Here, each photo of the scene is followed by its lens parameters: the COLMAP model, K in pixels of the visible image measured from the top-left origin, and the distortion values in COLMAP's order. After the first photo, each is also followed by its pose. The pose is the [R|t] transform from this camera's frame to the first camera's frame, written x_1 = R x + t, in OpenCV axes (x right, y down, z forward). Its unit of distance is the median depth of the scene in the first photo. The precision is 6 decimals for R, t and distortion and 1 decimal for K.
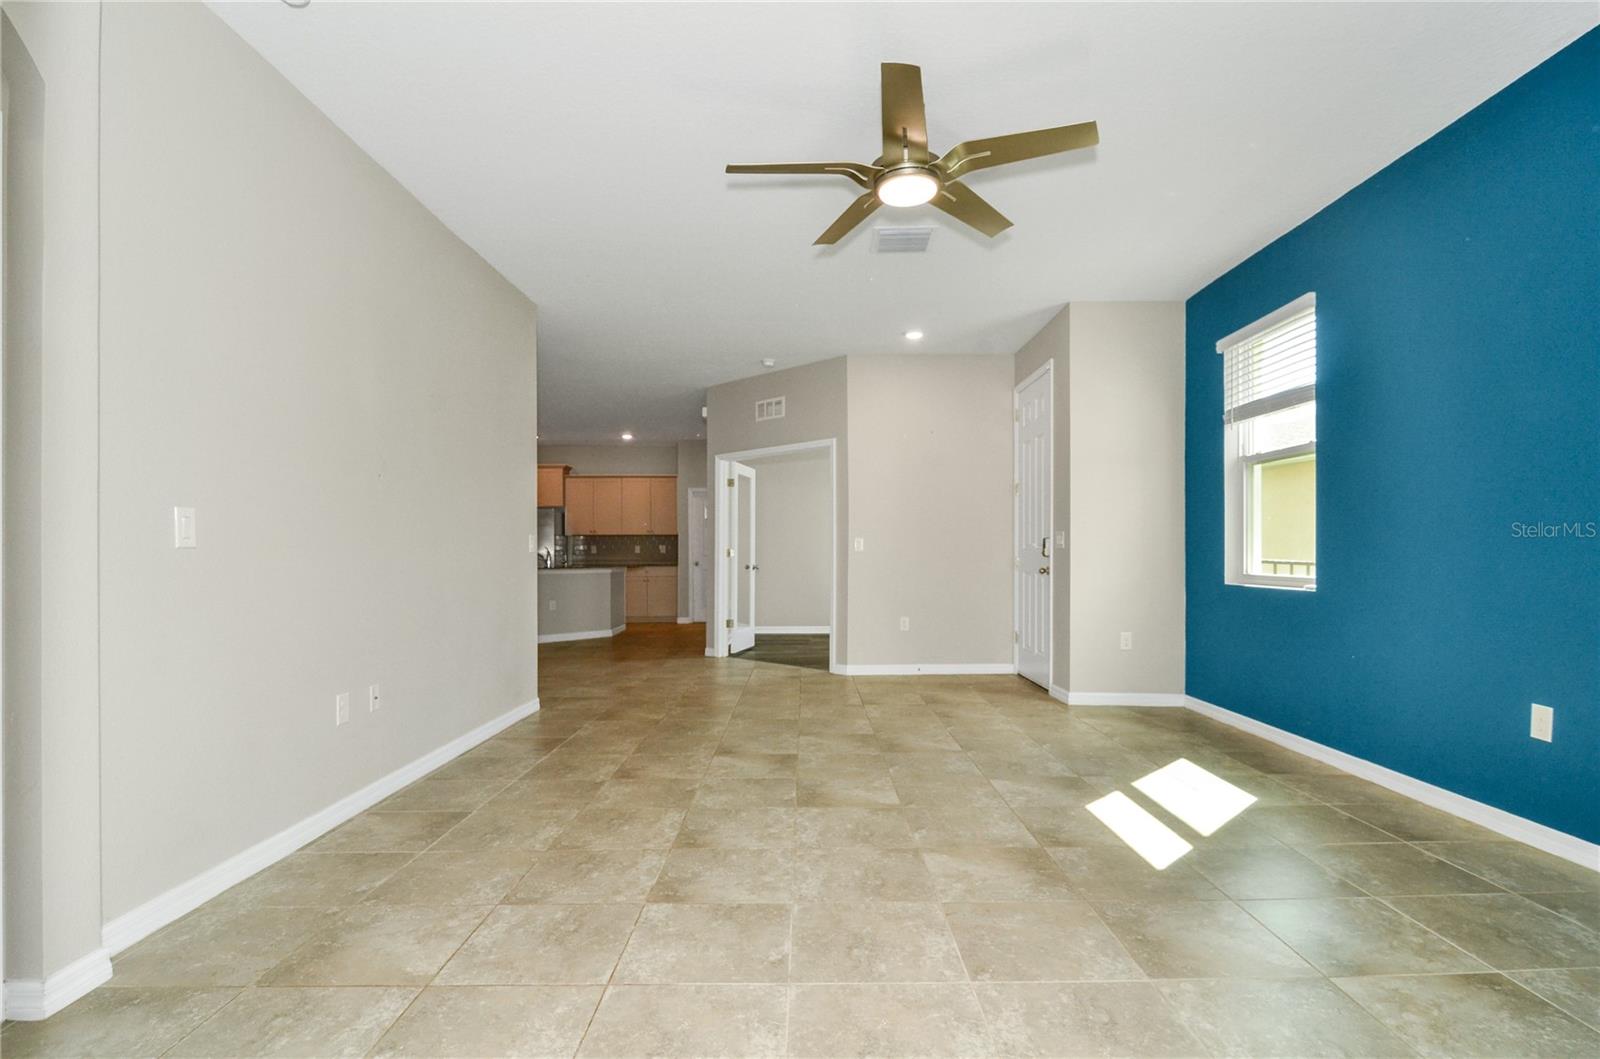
lens RADIAL K [[770.5, 0, 804.0], [0, 770.5, 545.3], [0, 0, 1]] dist [-0.001636, -0.014573]
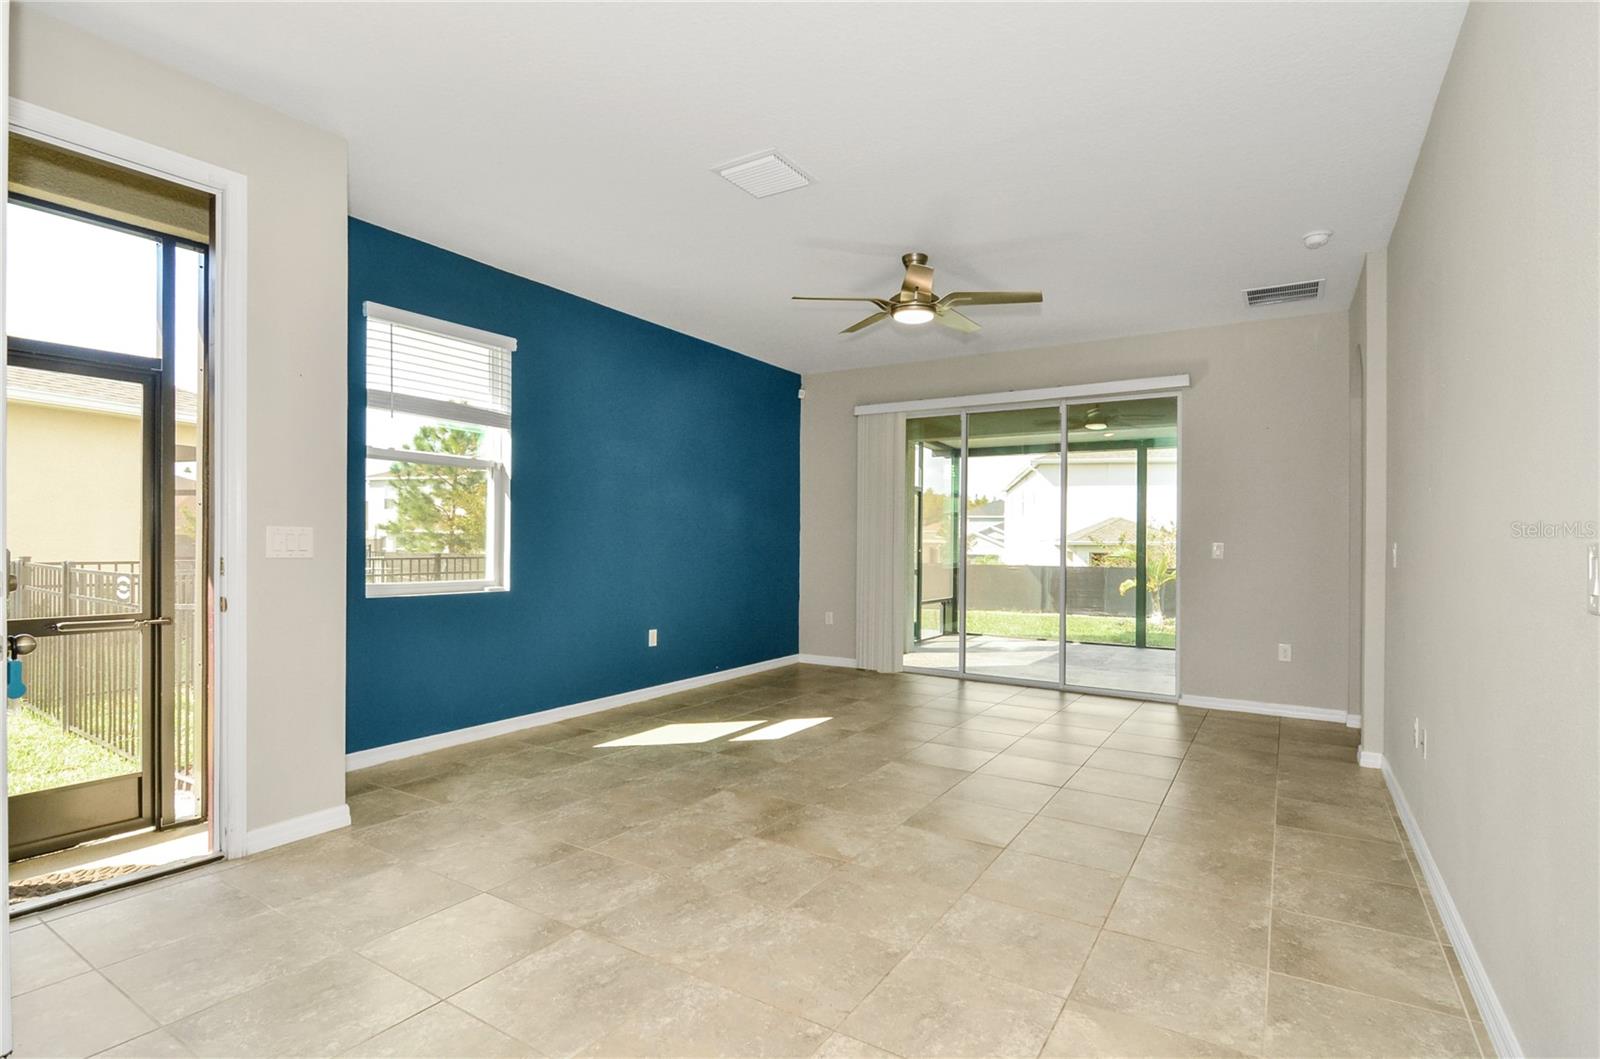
lens RADIAL K [[770.5, 0, 804.0], [0, 770.5, 545.3], [0, 0, 1]] dist [-0.001636, -0.014573]
pose [[-0.847267, -0.007830, 0.531110, -0.383442], [-0.011553, 0.999926, -0.003688, -0.013847], [-0.531042, -0.009261, -0.847295, 1.938056]]
